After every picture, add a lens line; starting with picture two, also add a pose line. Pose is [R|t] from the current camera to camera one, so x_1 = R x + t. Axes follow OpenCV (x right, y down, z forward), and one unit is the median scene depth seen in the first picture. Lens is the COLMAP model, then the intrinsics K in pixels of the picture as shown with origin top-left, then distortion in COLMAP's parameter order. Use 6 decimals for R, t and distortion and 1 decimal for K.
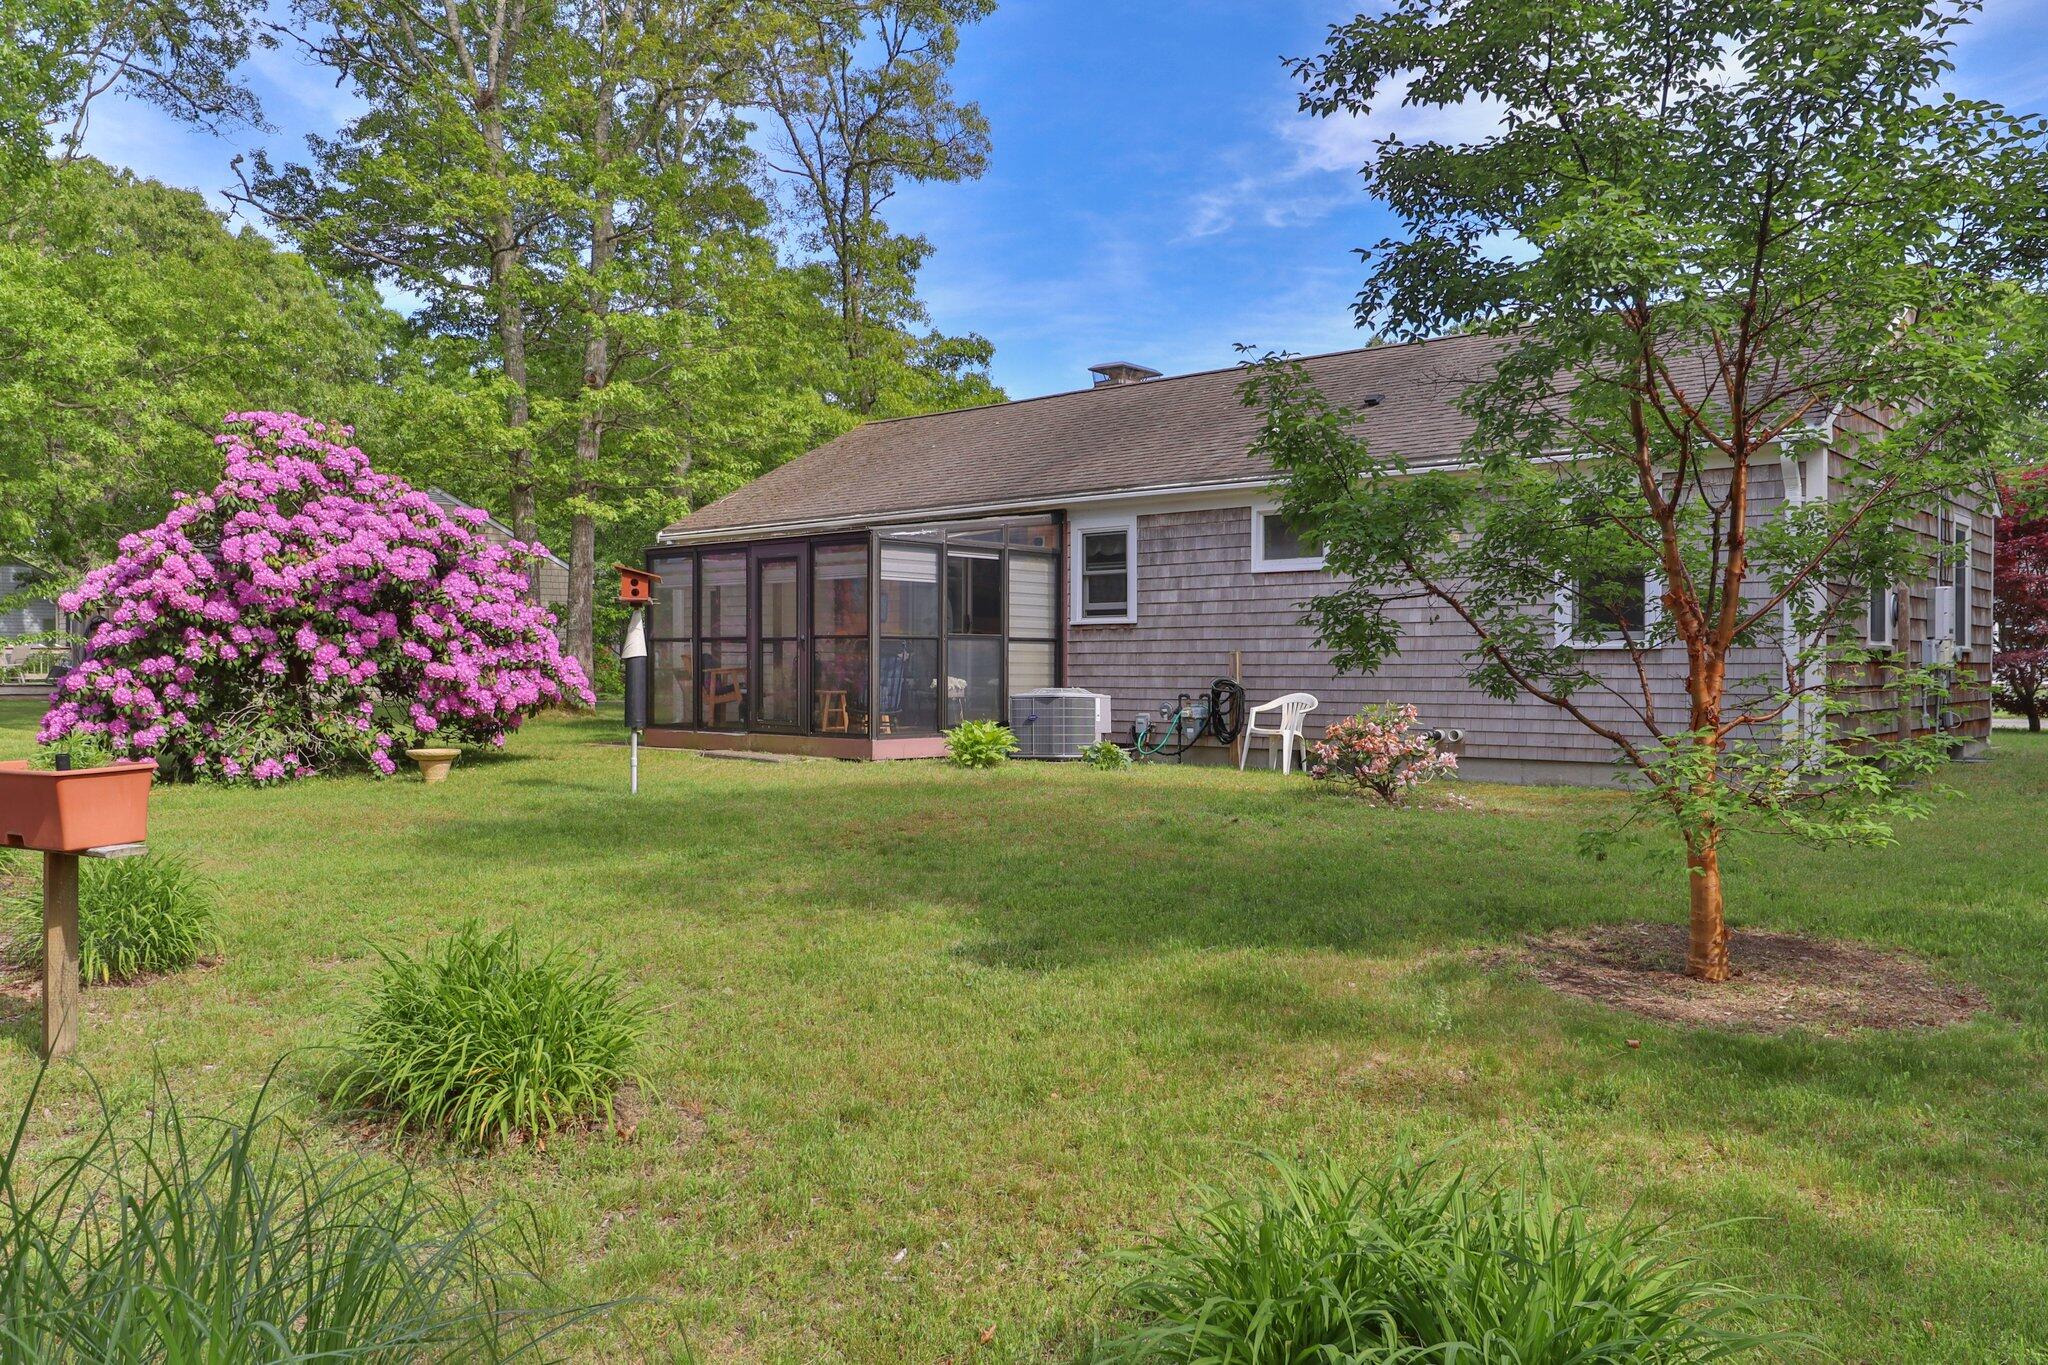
lens RADIAL K [[1479.7, 0, 1024.0], [0, 1479.7, 682.5], [0, 0, 1]] dist [-0.007793, -0.003216]
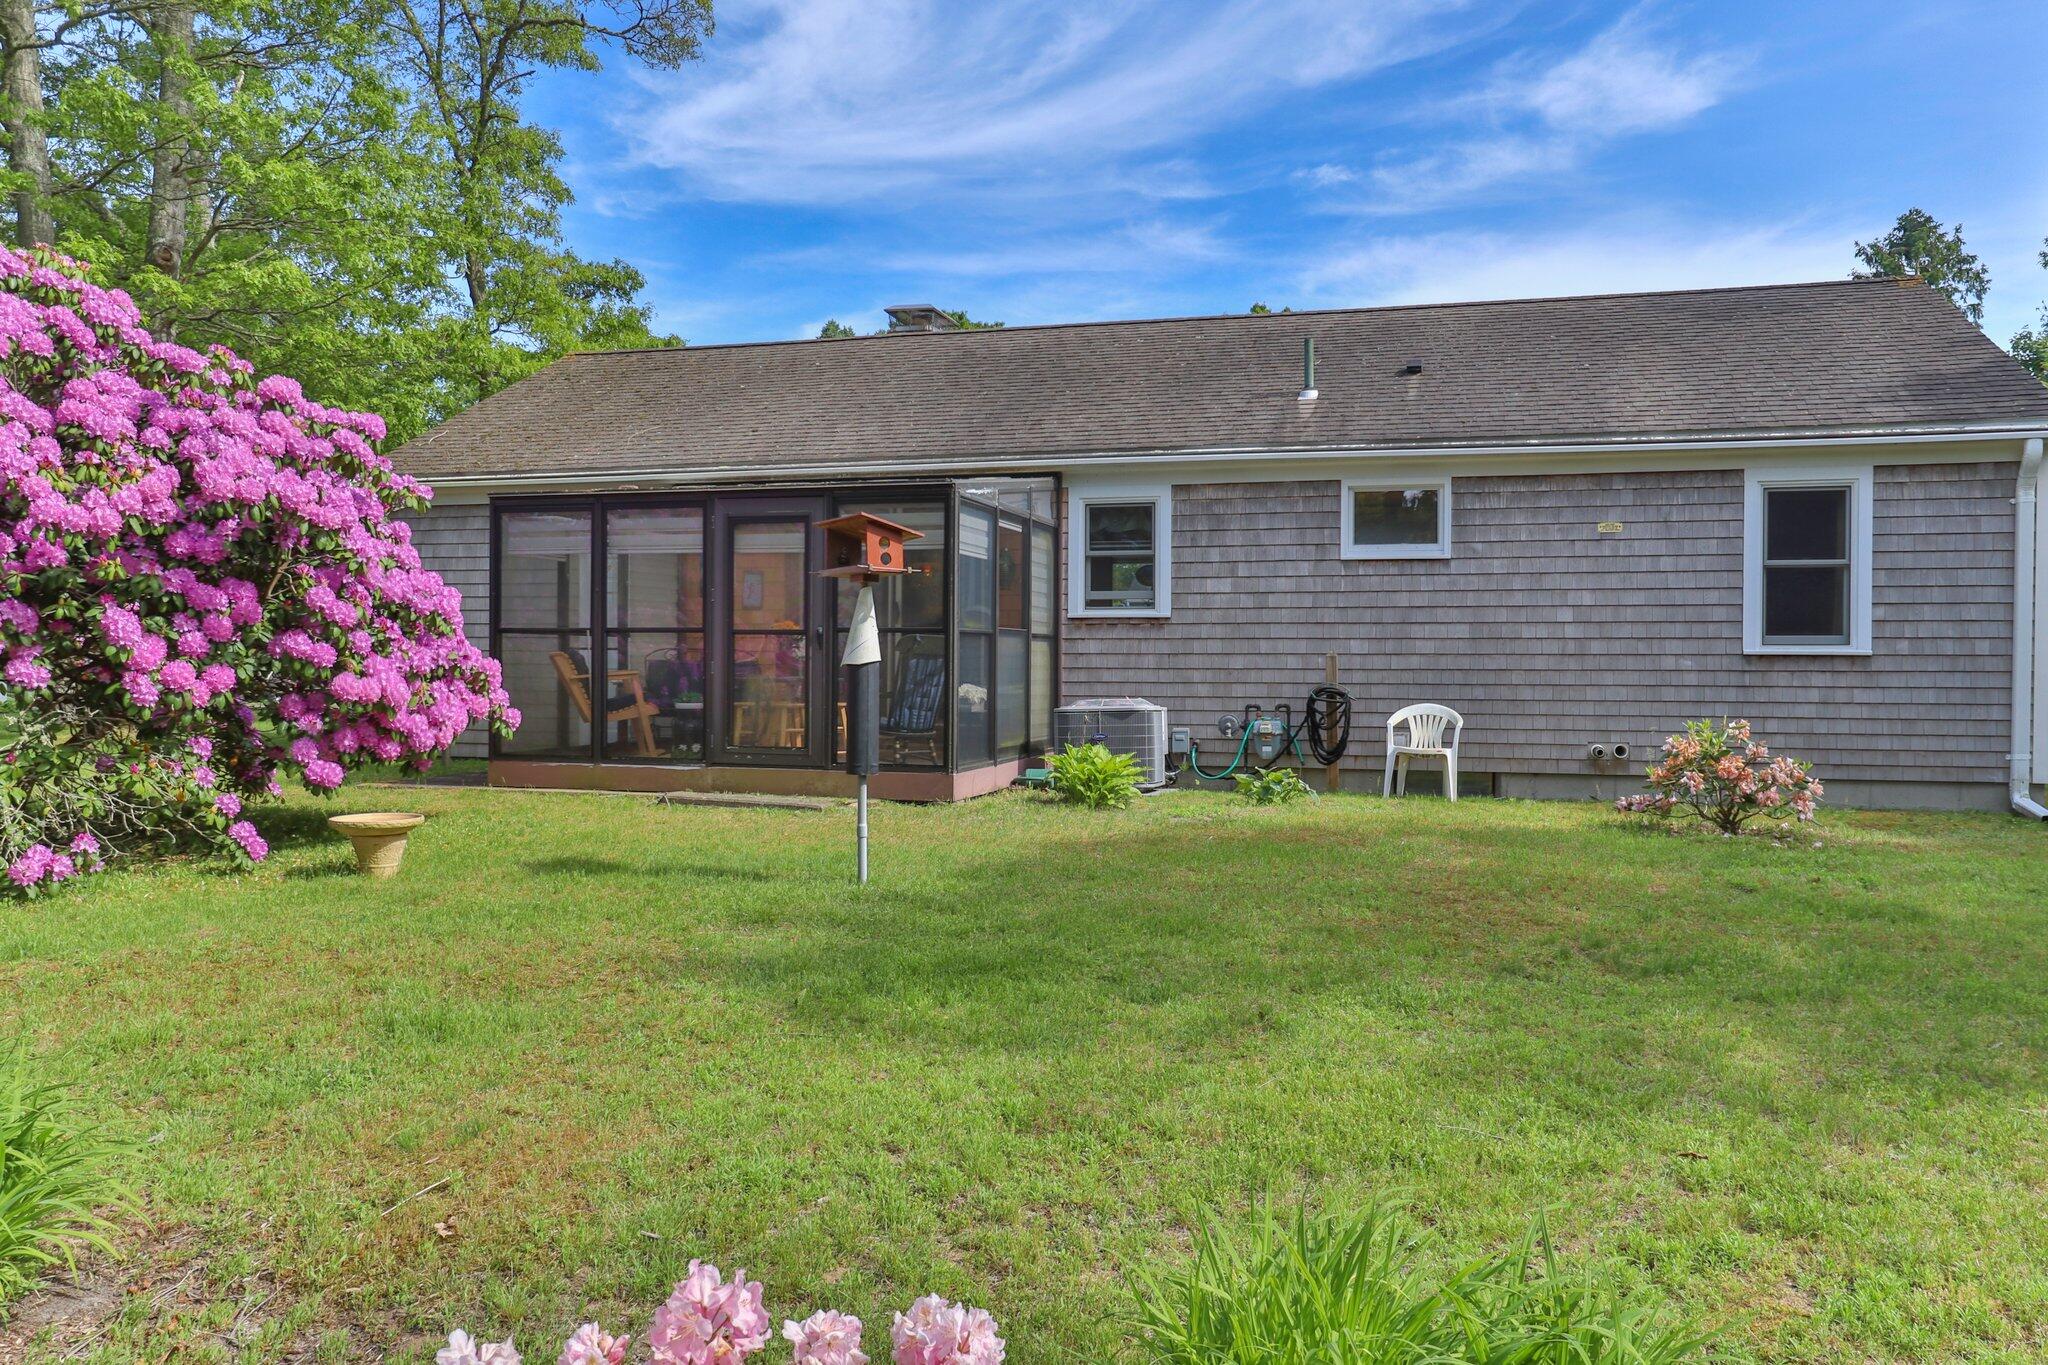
lens RADIAL K [[1479.7, 0, 1024.0], [0, 1479.7, 682.5], [0, 0, 1]] dist [-0.007793, -0.003216]
pose [[0.907328, -0.003164, 0.420411, -0.355450], [0.000826, 0.999983, 0.005745, -0.009396], [-0.420422, -0.004865, 0.907316, 0.311159]]
